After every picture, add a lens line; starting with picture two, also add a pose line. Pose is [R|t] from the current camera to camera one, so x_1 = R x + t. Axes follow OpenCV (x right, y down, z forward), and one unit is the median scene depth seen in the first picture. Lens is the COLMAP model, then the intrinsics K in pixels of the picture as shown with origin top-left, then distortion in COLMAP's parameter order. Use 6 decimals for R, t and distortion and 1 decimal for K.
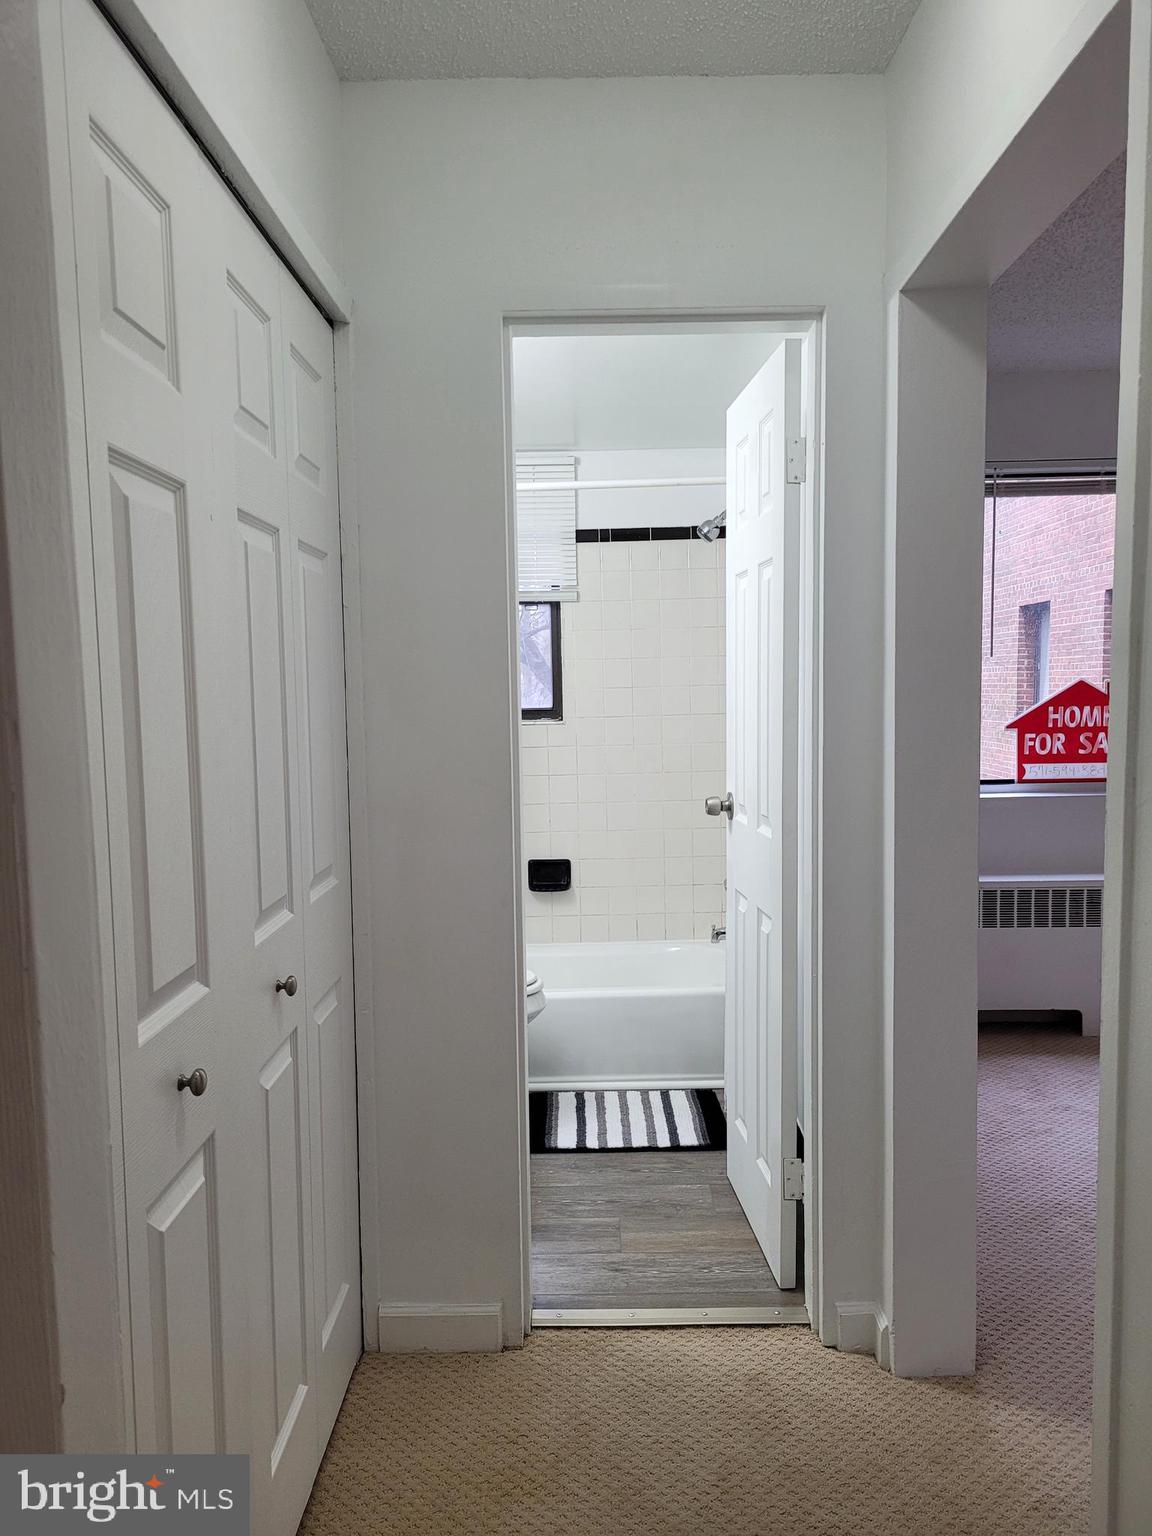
lens RADIAL K [[1197.7, 0, 596.9], [0, 1197.7, 774.7], [0, 0, 1]] dist [0.051617, -0.037781]
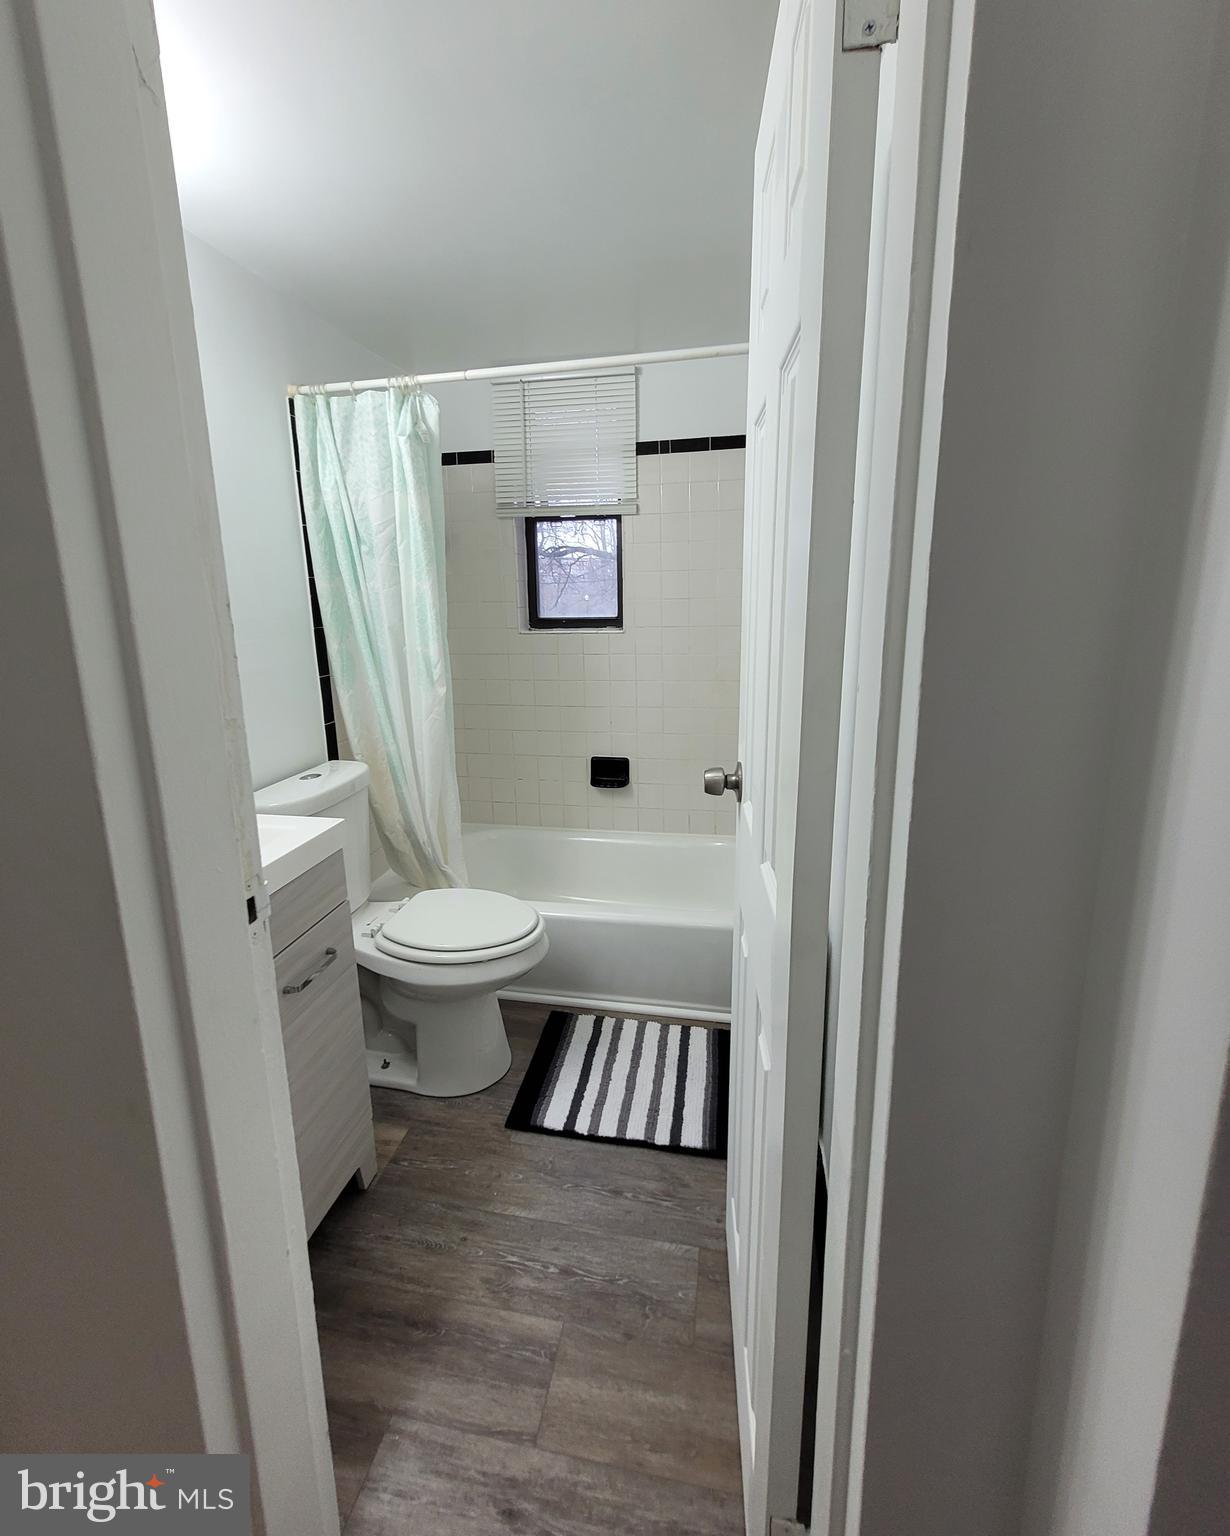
lens RADIAL K [[659.0, 0, 622.9], [0, 659.0, 715.6], [0, 0, 1]] dist [0.013727, -0.005467]
pose [[0.985270, 0.034023, -0.167586, 0.101623], [-0.015188, 0.993545, 0.112415, -0.049958], [0.170329, -0.108214, 0.979427, 0.587706]]
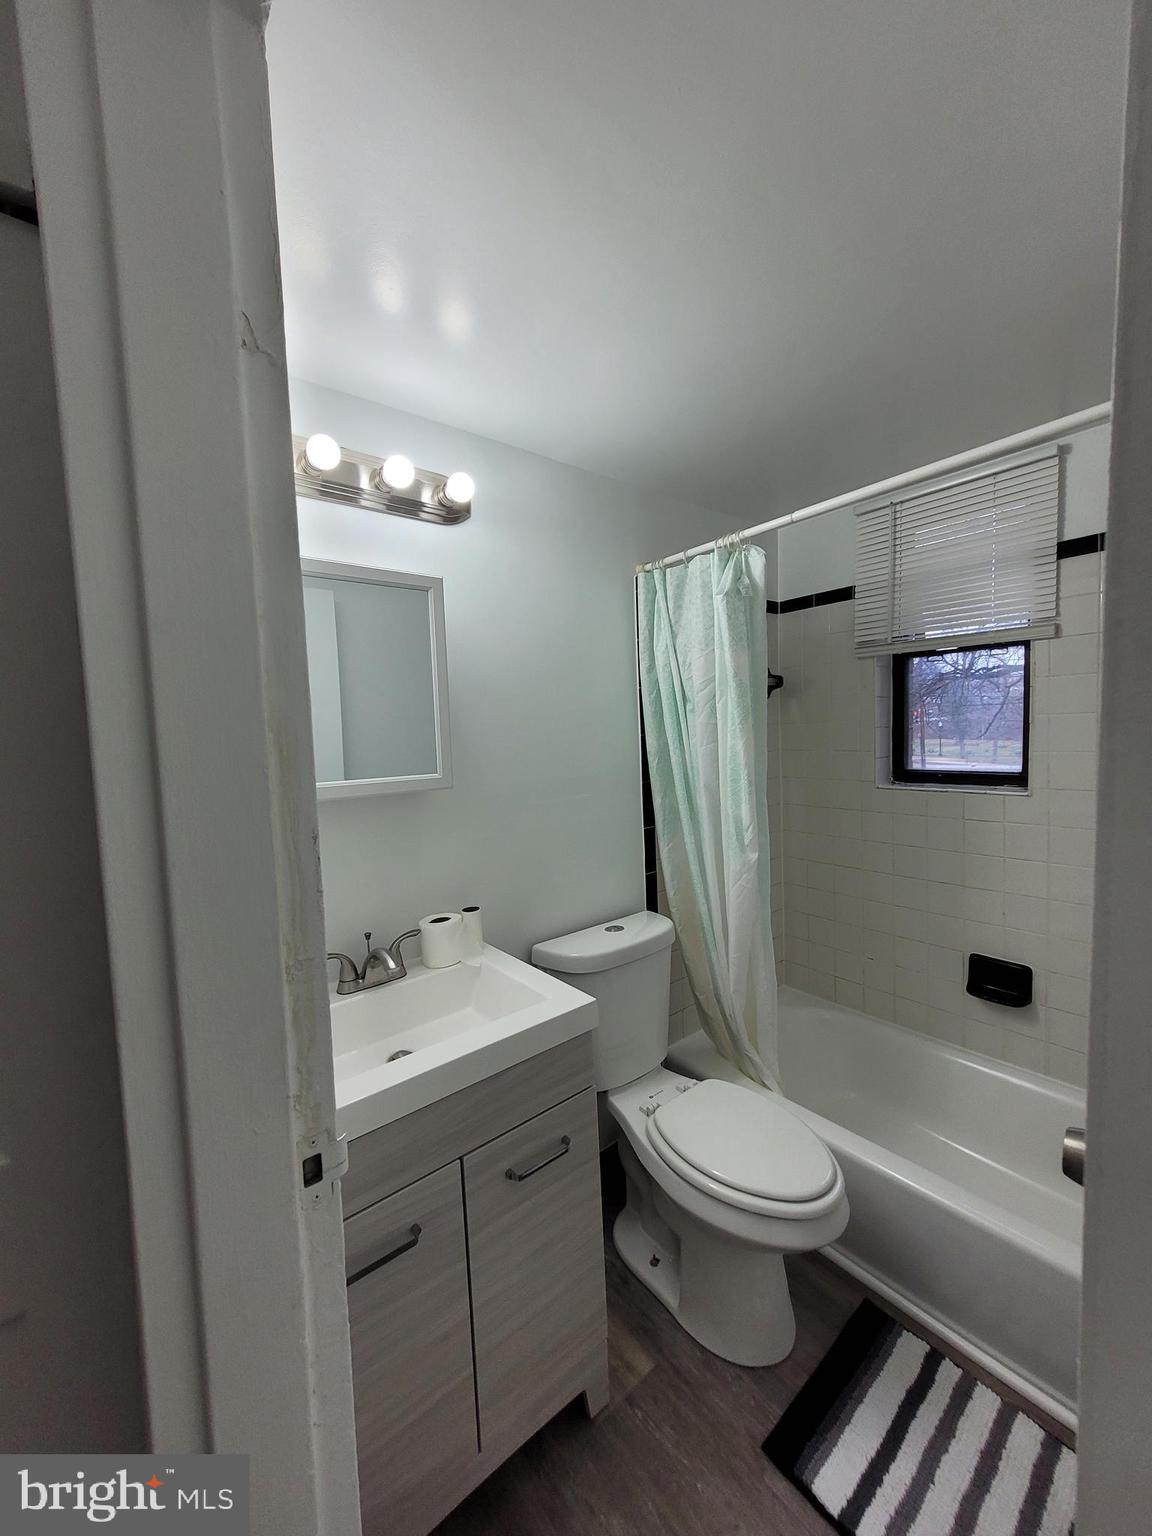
lens RADIAL K [[604.5, 0, 562.9], [0, 604.5, 767.0], [0, 0, 1]] dist [0.010989, -0.003410]
pose [[0.623769, 0.042952, -0.780428, 0.129592], [-0.032741, 0.999048, 0.028816, -0.088016], [0.780923, 0.007578, 0.624581, 0.719285]]
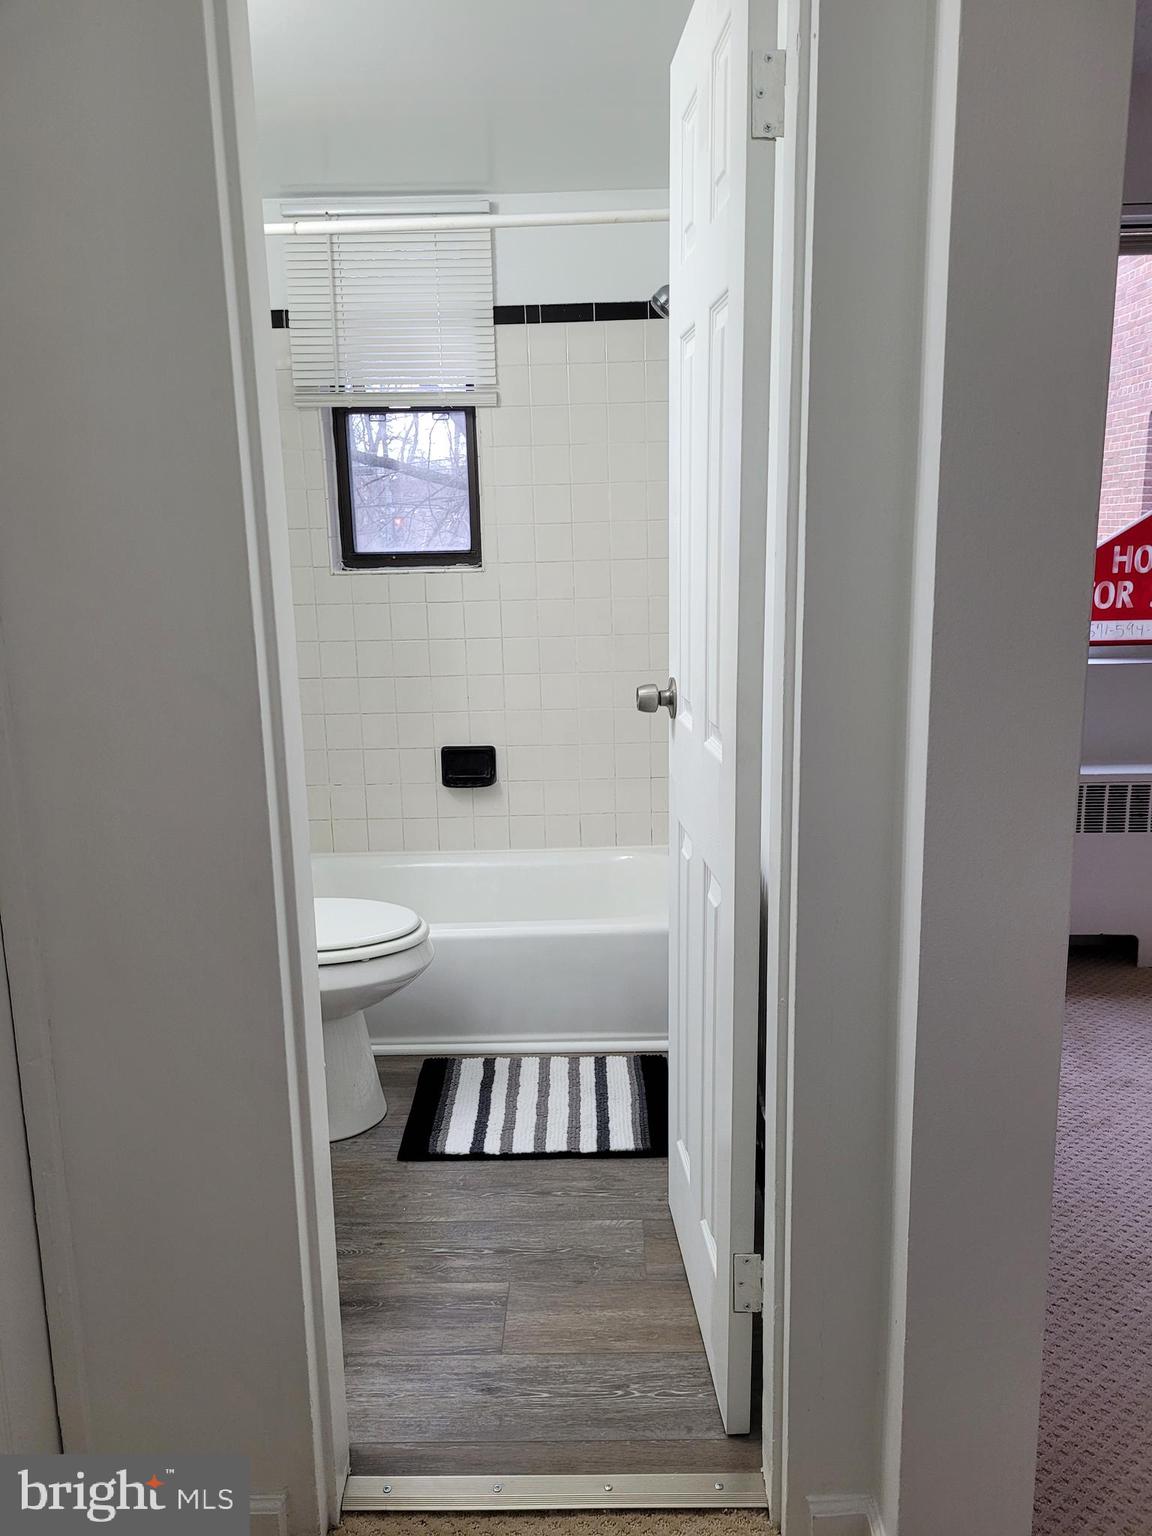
lens RADIAL K [[1197.7, 0, 596.9], [0, 1197.7, 774.7], [0, 0, 1]] dist [0.051617, -0.037781]
pose [[0.999994, -0.002297, -0.002721, 0.066418], [0.002628, 0.991673, 0.128756, -0.016971], [0.002403, -0.128763, 0.991673, 0.307713]]
